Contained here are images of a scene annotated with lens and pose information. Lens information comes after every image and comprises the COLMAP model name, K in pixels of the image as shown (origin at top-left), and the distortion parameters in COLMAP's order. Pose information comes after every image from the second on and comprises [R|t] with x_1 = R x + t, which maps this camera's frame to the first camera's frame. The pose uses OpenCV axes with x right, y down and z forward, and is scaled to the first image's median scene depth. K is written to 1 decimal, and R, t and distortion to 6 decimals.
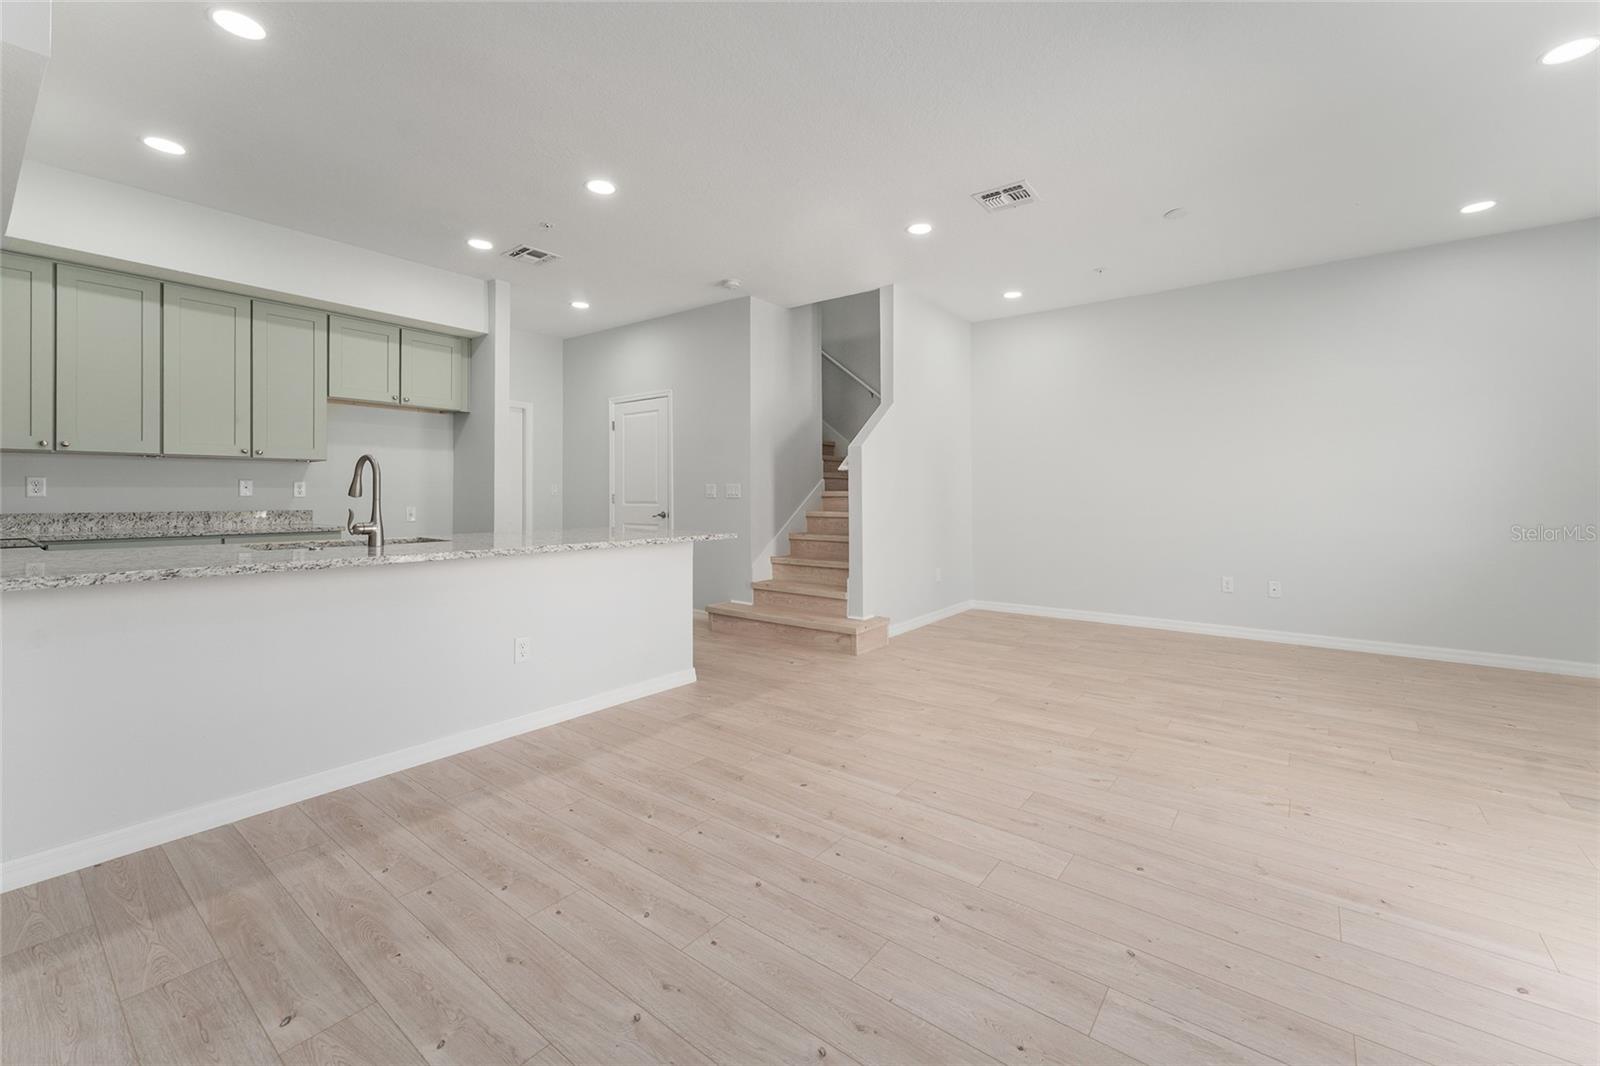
lens RADIAL K [[652.7, 0, 819.2], [0, 652.7, 489.9], [0, 0, 1]] dist [0.000084, 0.000105]
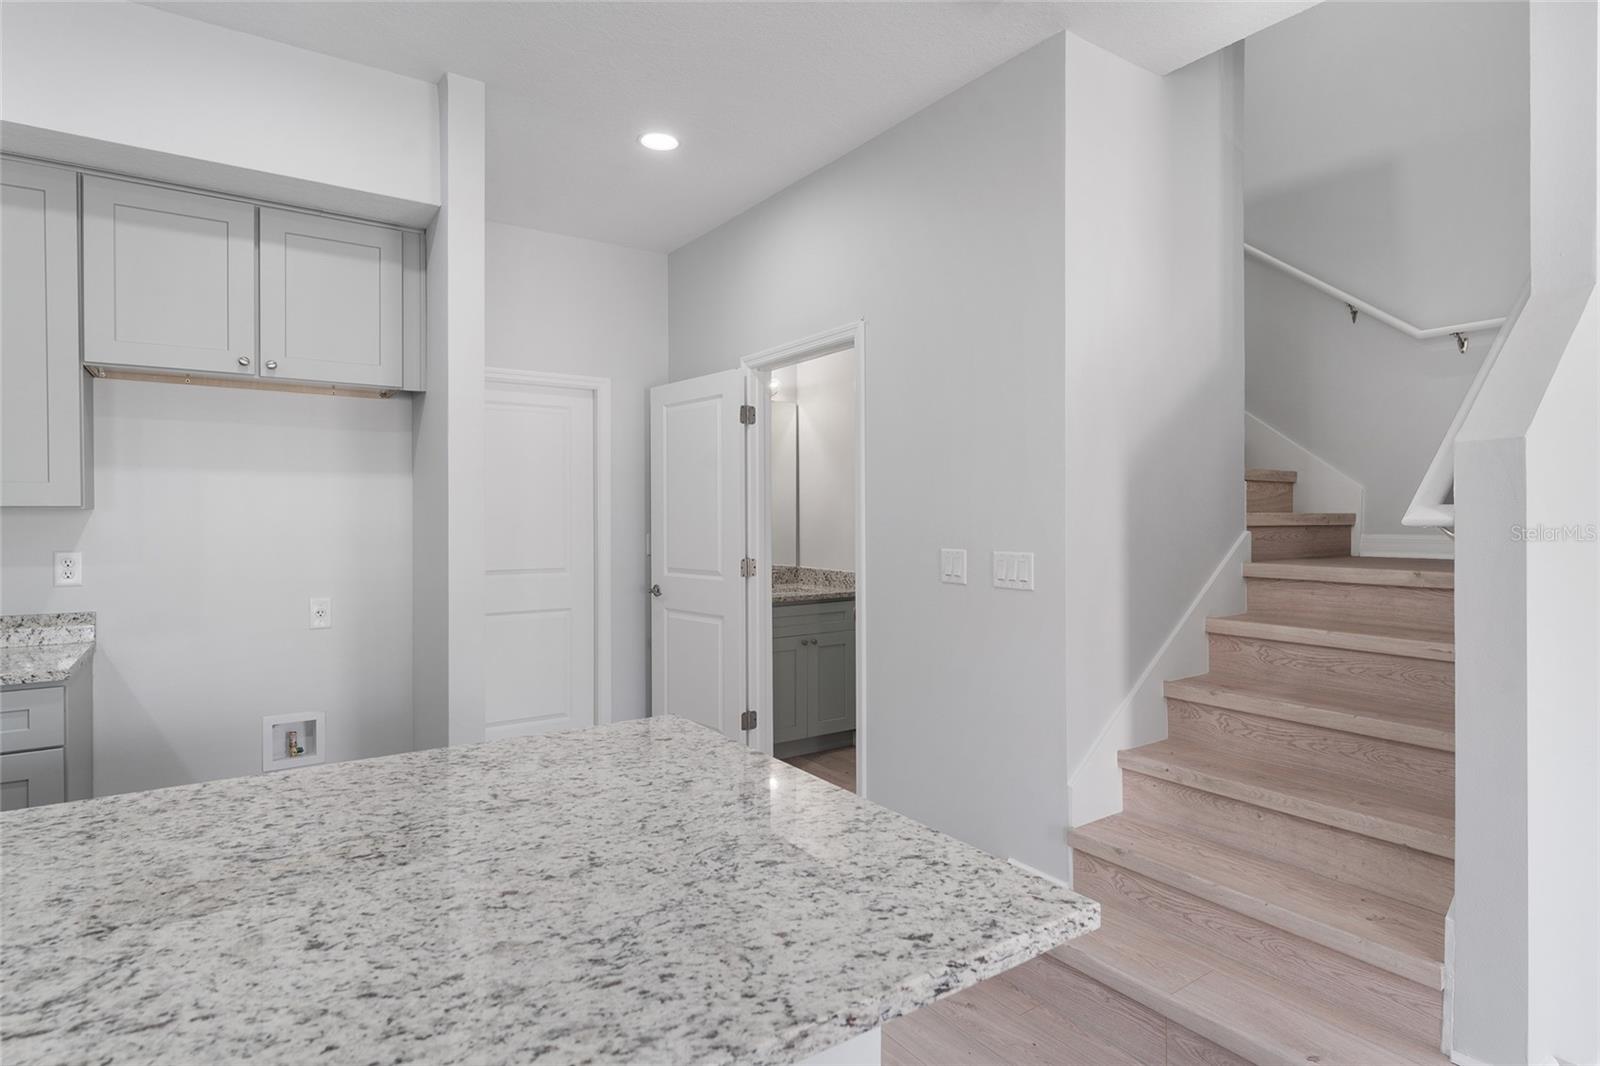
lens RADIAL K [[850.9, 0, 810.2], [0, 850.9, 518.4], [0, 0, 1]] dist [-0.000518, -0.002007]
pose [[0.946496, -0.000073, -0.322716, -0.103587], [0.003516, 0.999943, 0.010086, -0.041138], [0.322697, -0.010681, 0.946442, 0.608830]]
